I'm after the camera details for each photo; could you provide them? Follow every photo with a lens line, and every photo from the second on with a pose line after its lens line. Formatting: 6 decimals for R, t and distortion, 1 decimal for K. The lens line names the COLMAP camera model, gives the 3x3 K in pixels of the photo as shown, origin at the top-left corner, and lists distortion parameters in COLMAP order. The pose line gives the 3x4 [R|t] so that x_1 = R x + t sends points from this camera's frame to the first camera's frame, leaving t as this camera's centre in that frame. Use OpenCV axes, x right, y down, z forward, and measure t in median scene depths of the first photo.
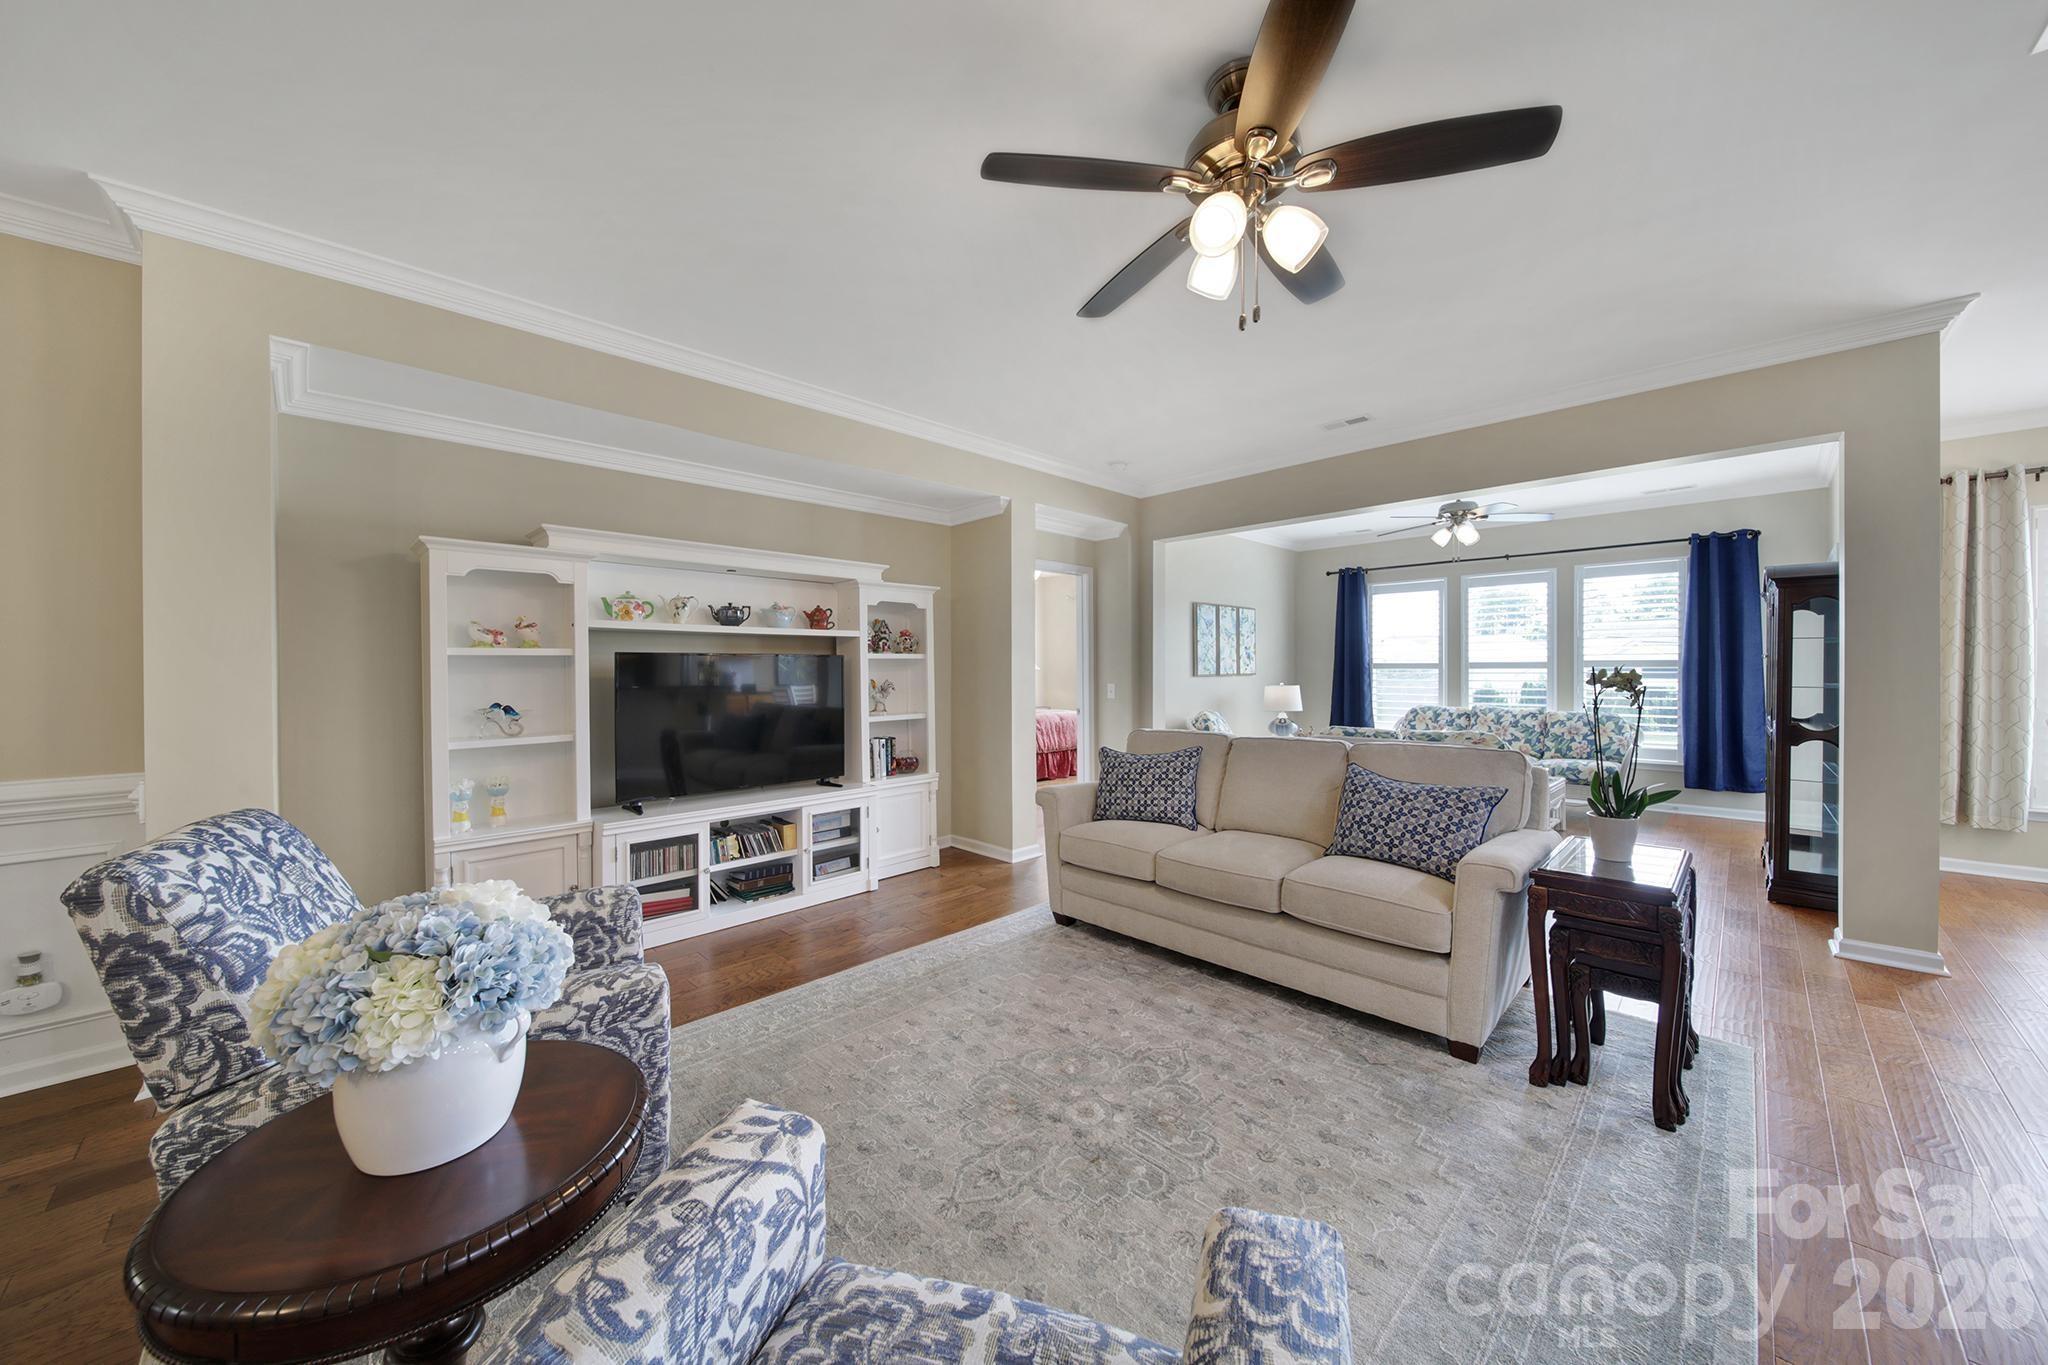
lens RADIAL K [[727.6, 0, 1019.6], [0, 727.6, 676.8], [0, 0, 1]] dist [-0.001308, -0.000114]
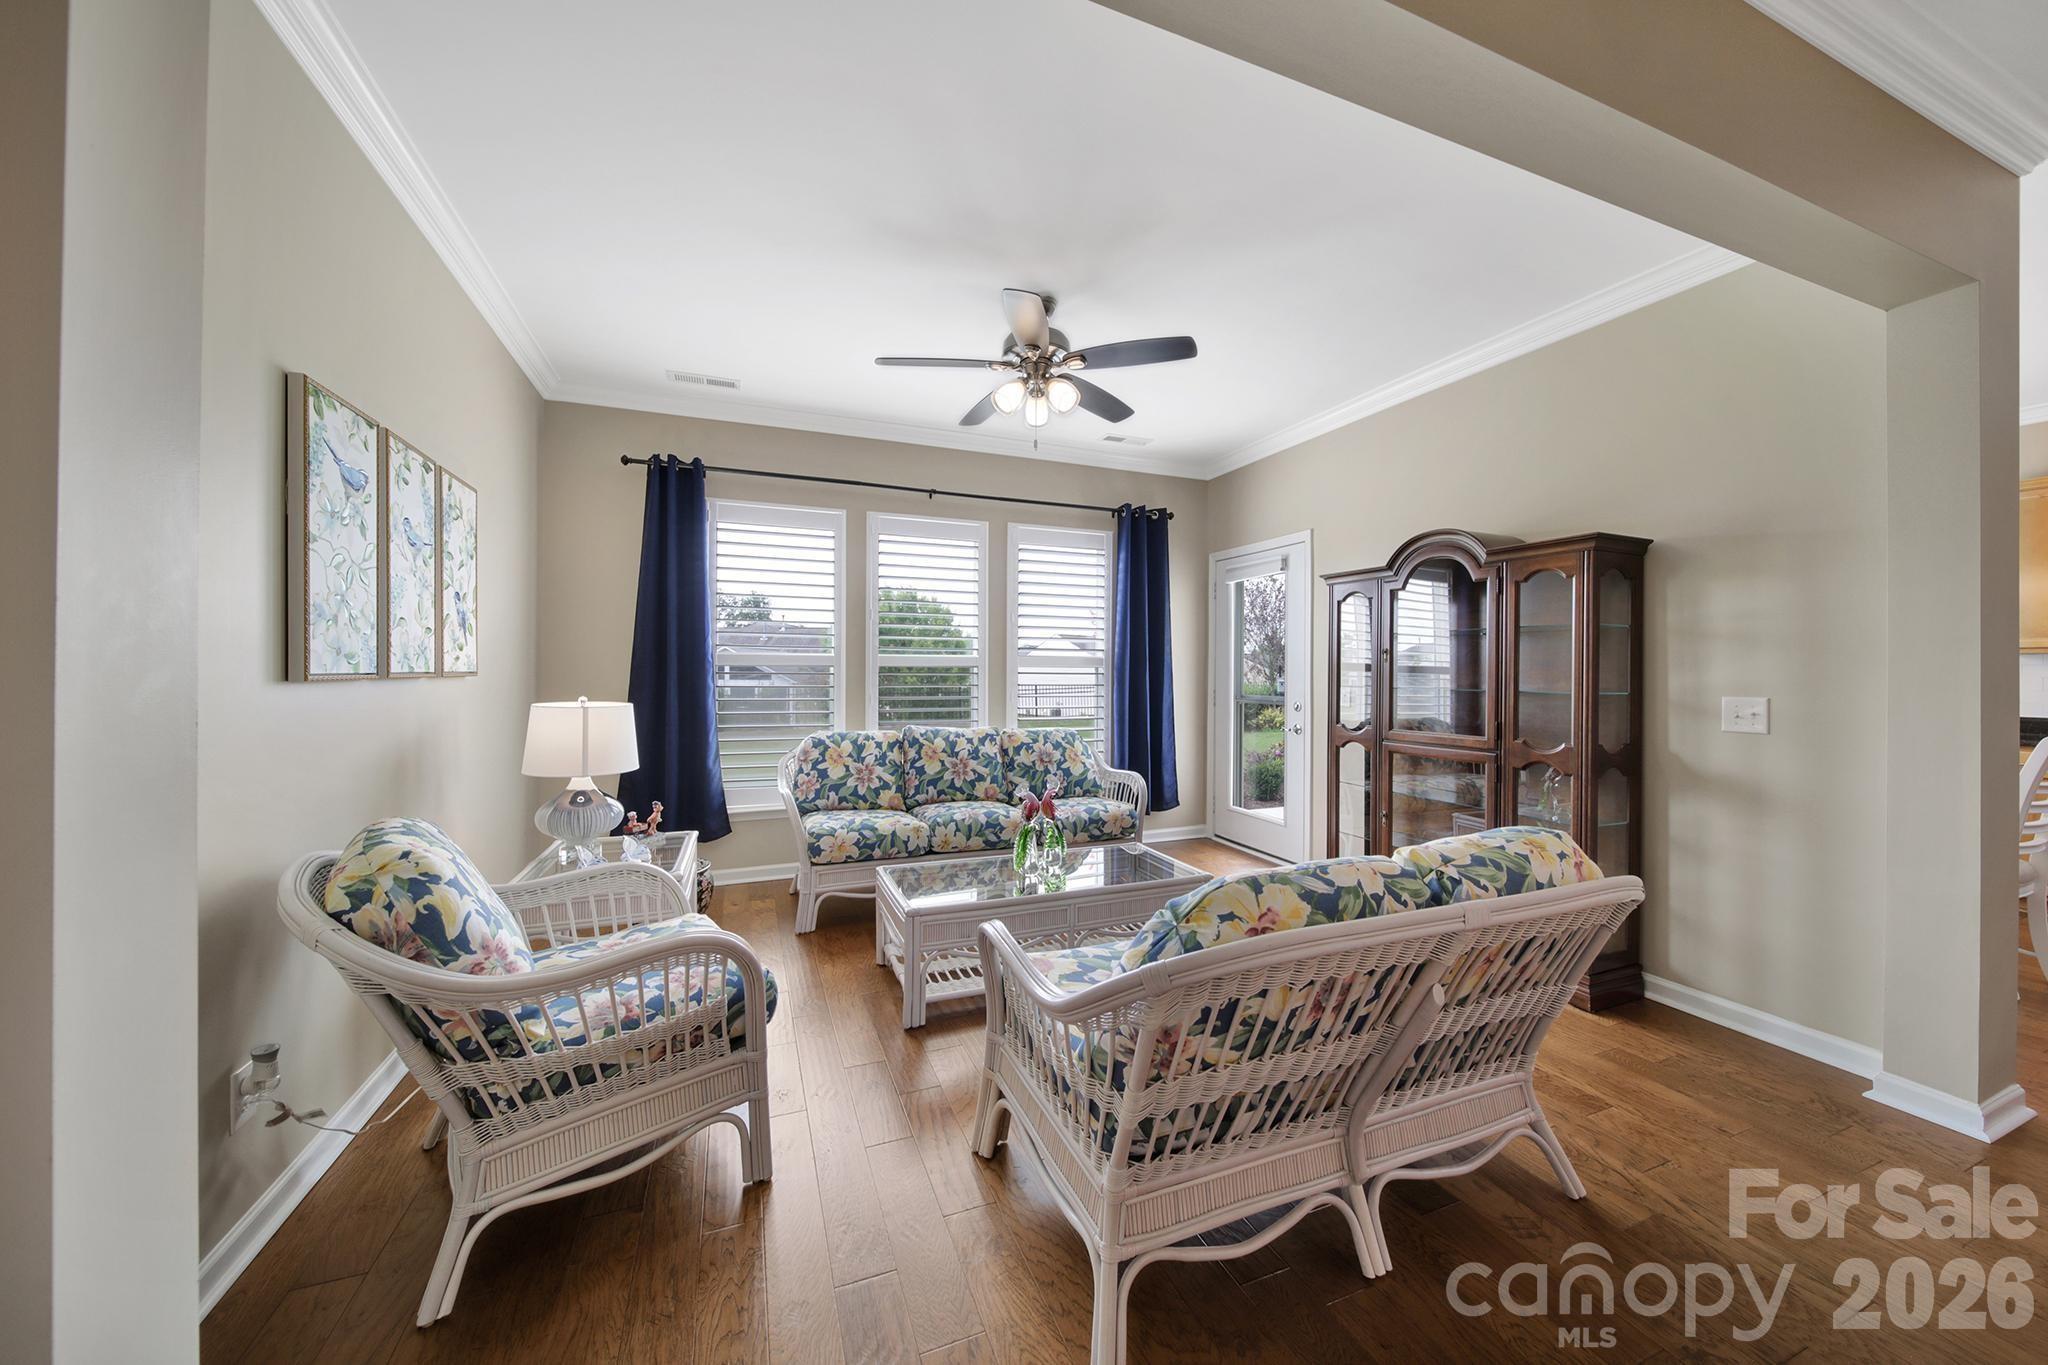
lens RADIAL K [[727.6, 0, 1019.6], [0, 727.6, 676.8], [0, 0, 1]] dist [-0.001308, -0.000114]
pose [[0.387923, 0.000348, 0.921692, 0.158321], [0.002607, 0.999996, -0.001475, -0.001248], [-0.921688, 0.002975, 0.387921, 0.991098]]
